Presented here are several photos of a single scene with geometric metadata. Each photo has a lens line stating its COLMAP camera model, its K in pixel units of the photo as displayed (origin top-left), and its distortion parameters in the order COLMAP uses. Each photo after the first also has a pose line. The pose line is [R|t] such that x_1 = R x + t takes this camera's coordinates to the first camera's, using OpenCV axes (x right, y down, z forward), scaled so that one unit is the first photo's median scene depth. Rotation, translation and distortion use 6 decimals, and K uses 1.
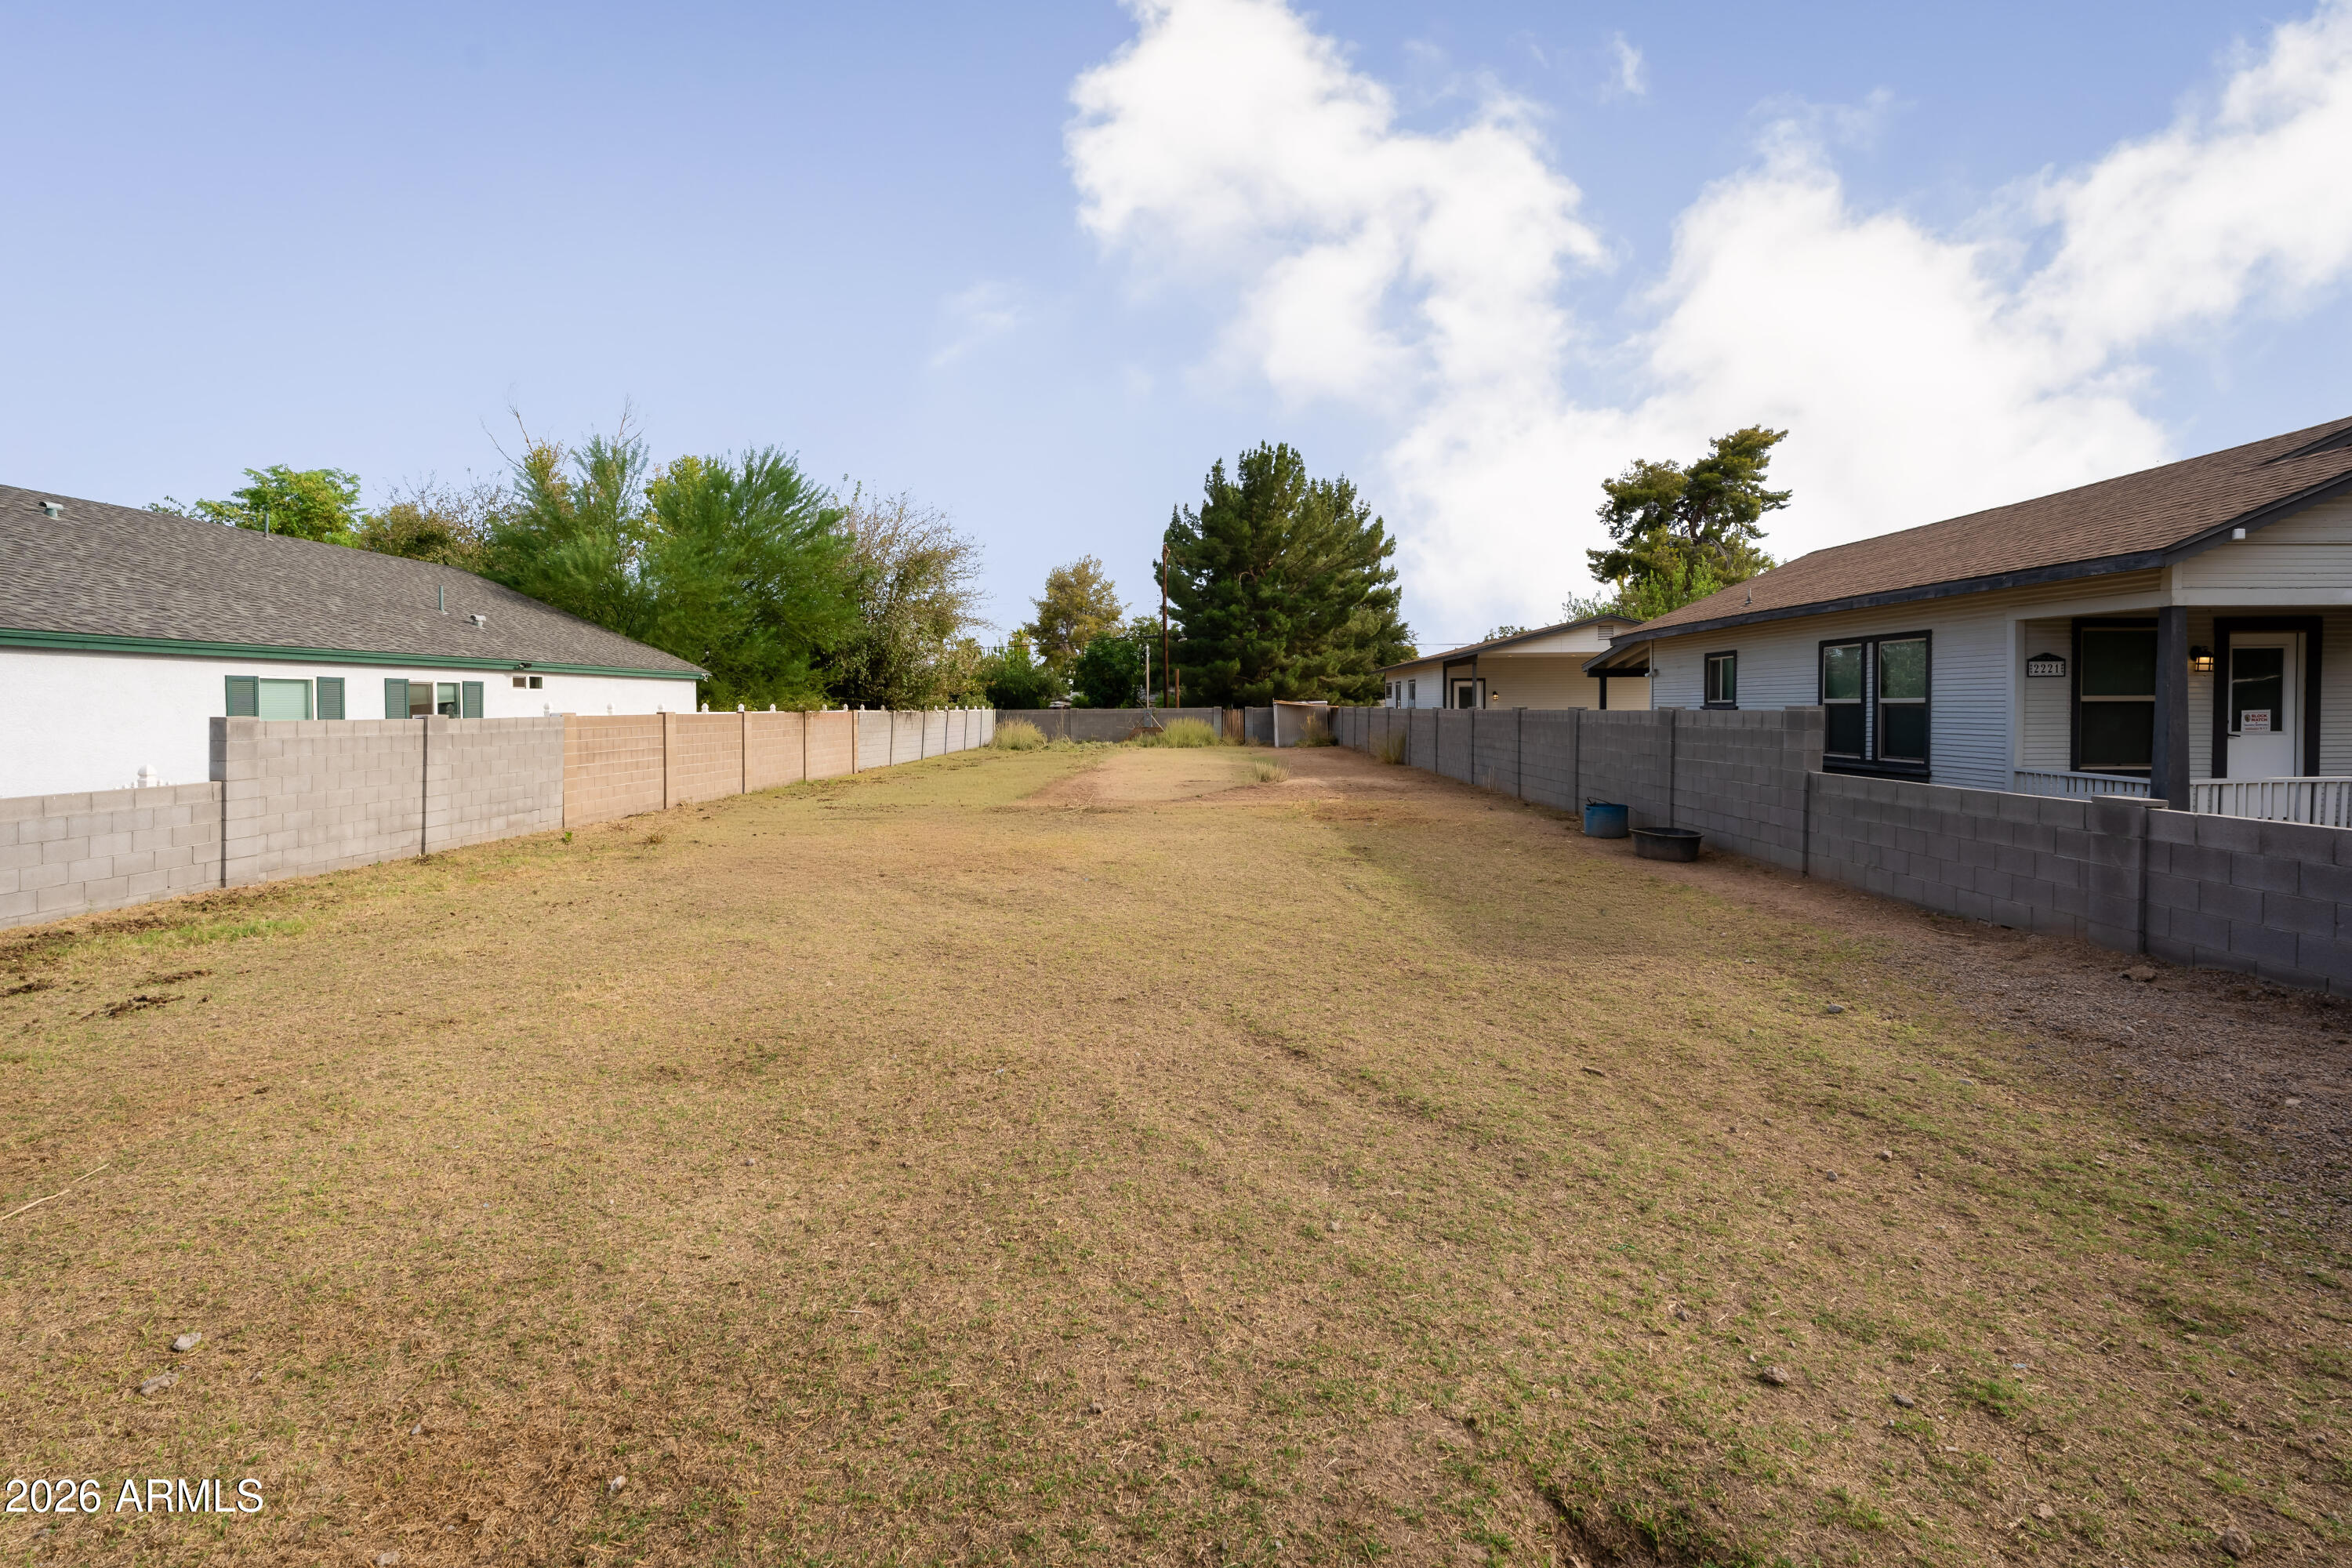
lens RADIAL K [[1036.1, 0, 1159.7], [0, 1036.1, 729.3], [0, 0, 1]] dist [-0.001945, -0.000606]
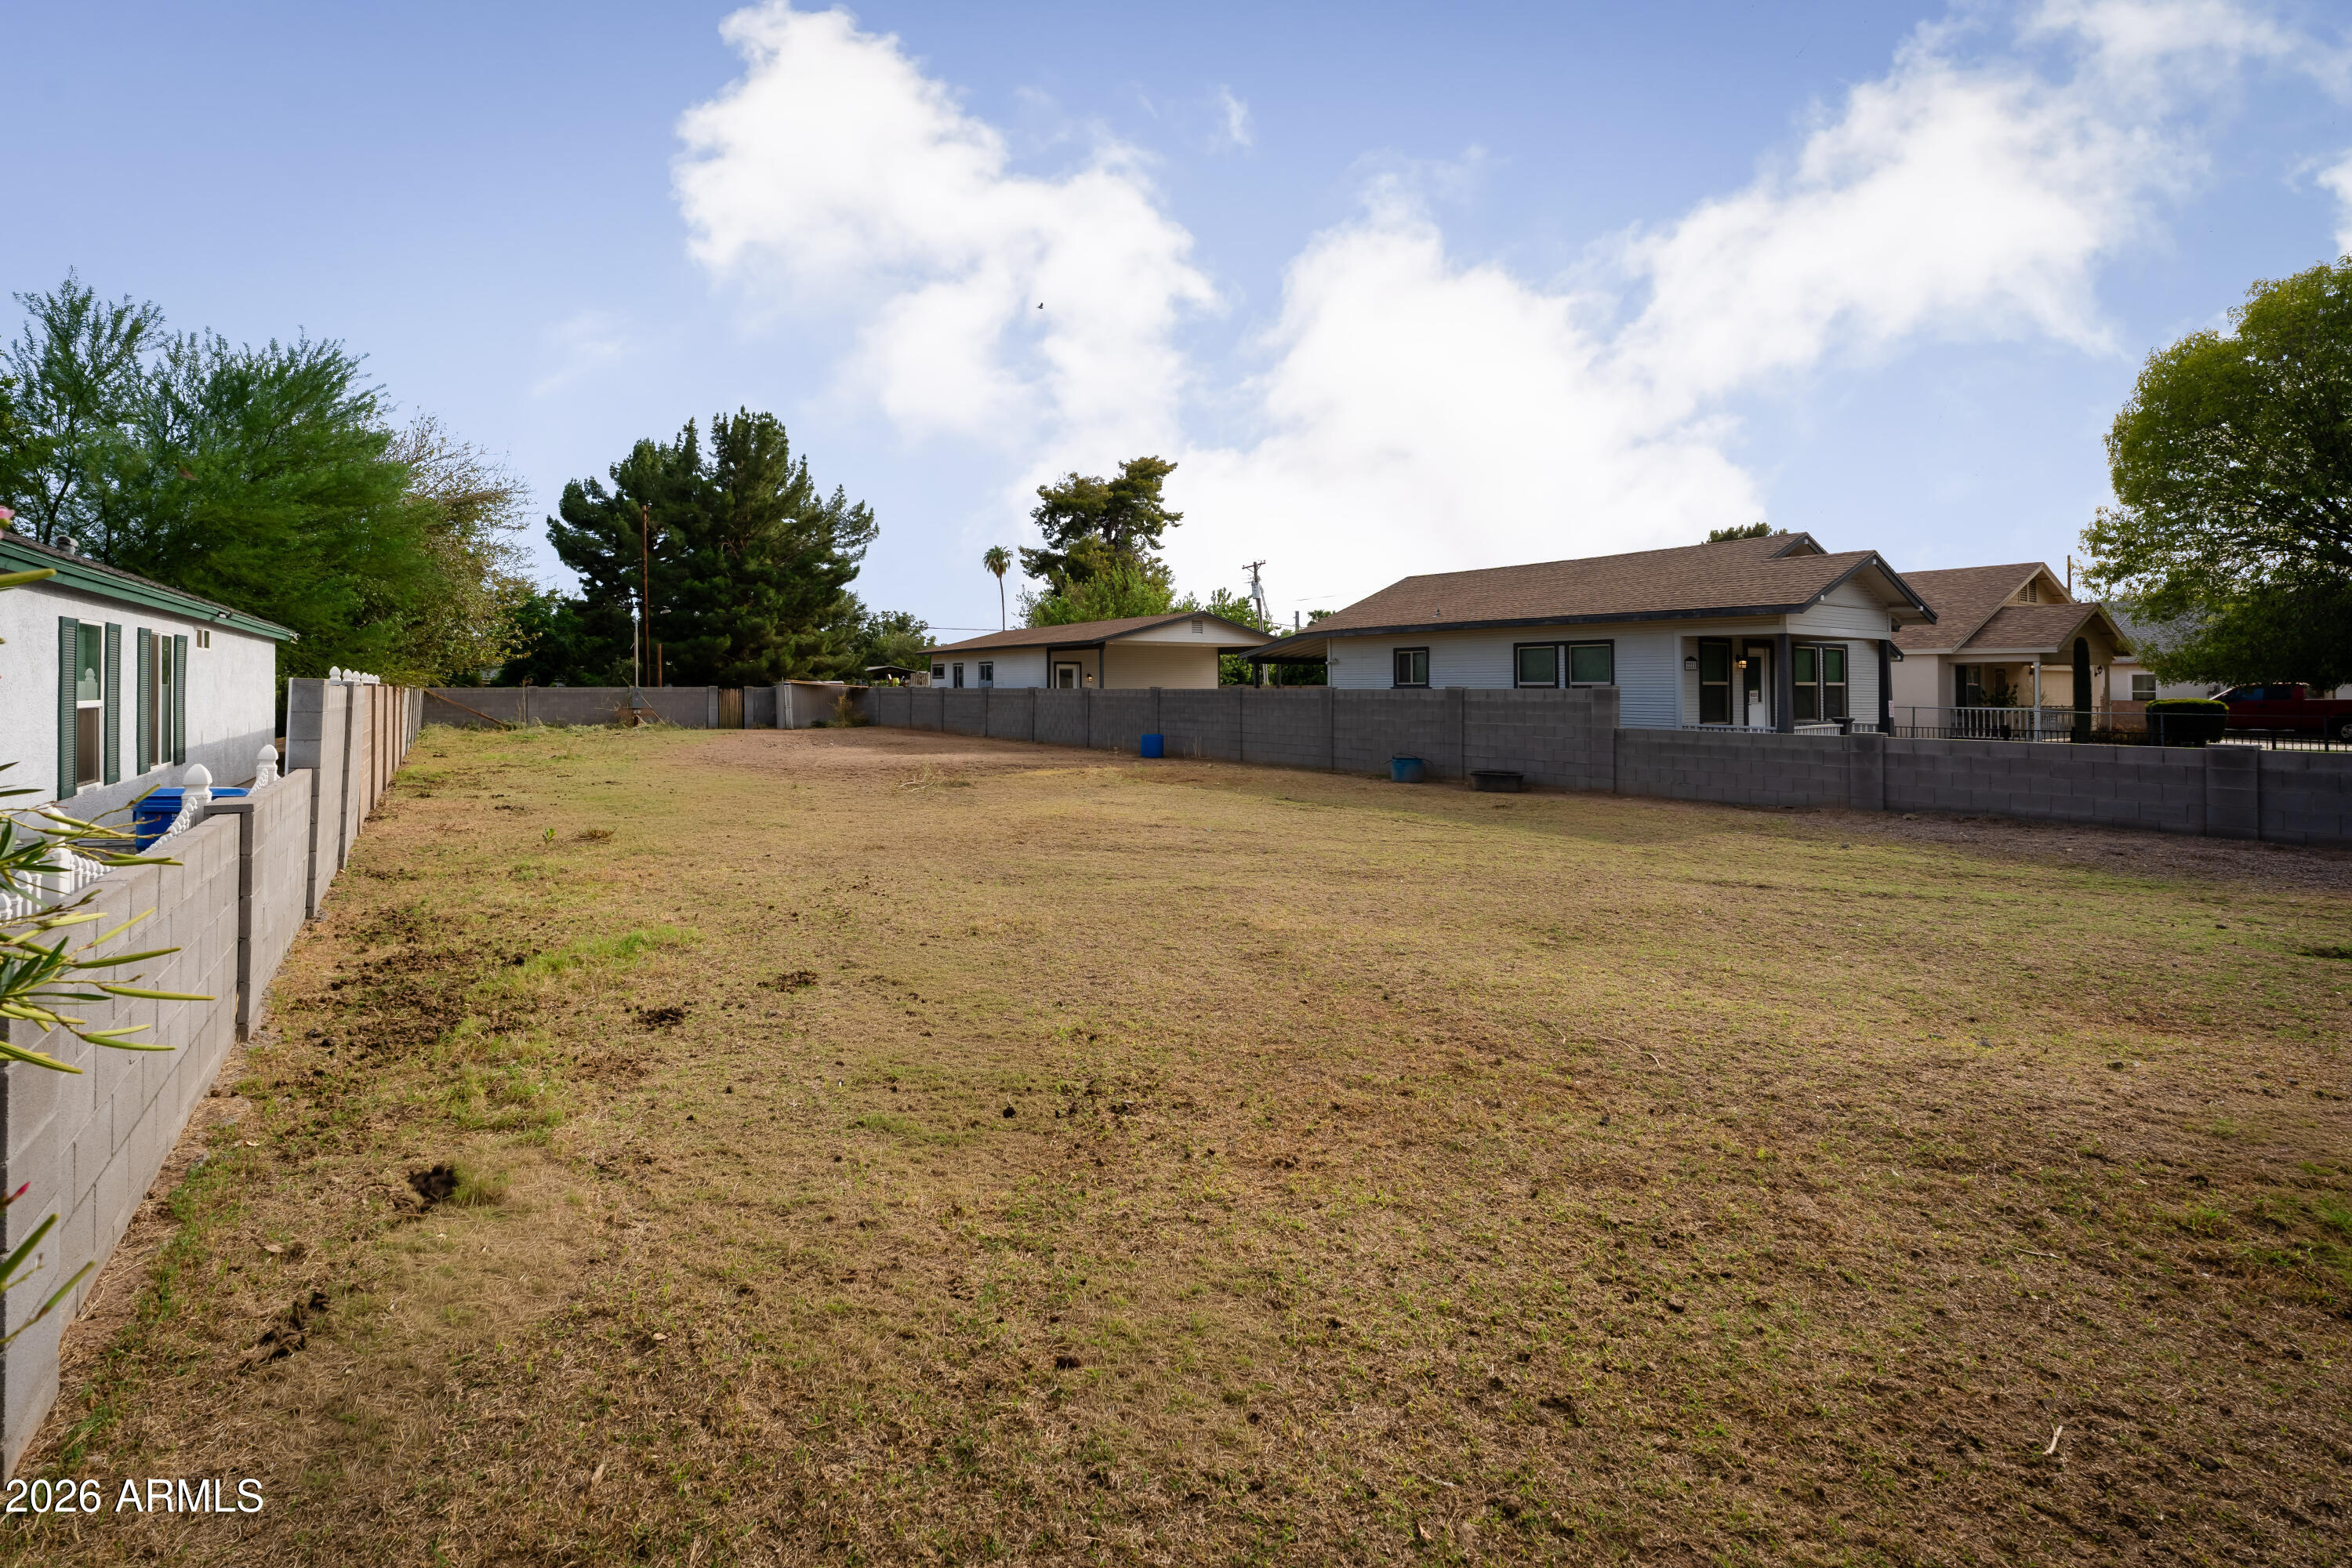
lens RADIAL K [[1056.0, 0, 1120.5], [0, 1056.0, 677.0], [0, 0, 1]] dist [-0.000454, 0.000866]
pose [[0.825772, 0.011667, 0.563883, -0.173940], [0.006881, 0.999503, -0.030756, 0.001608], [-0.563962, 0.029278, 0.825282, 0.018986]]
